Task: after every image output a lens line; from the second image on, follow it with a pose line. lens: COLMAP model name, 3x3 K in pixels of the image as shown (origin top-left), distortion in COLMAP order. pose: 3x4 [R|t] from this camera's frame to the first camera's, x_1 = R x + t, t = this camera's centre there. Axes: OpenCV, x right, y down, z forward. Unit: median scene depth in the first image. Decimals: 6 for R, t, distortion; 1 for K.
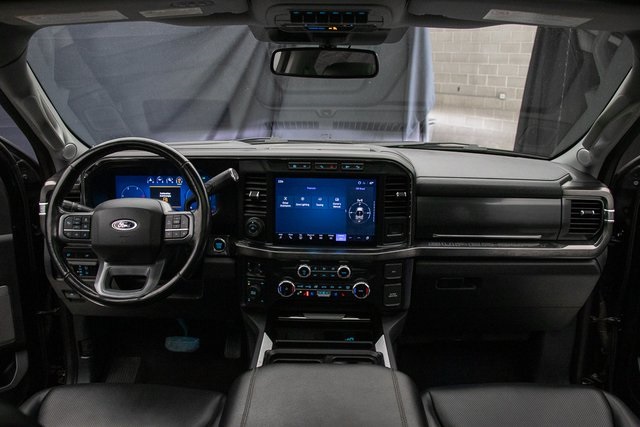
lens RADIAL K [[520.6, 0, 320.0], [0, 520.6, 213.5], [0, 0, 1]] dist [-0.194683, 0.168660]
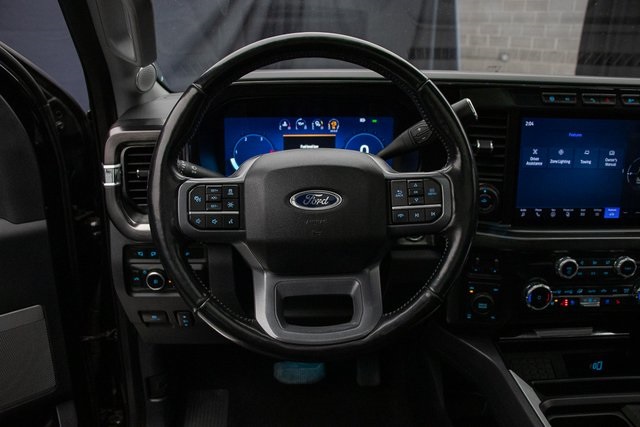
lens RADIAL K [[520.6, 0, 320.0], [0, 520.6, 213.5], [0, 0, 1]] dist [-0.194683, 0.168660]
pose [[0.998172, -0.021277, 0.056569, -0.356295], [0.017929, 0.998094, 0.059054, 0.004538], [-0.057718, -0.057932, 0.996651, 0.415386]]
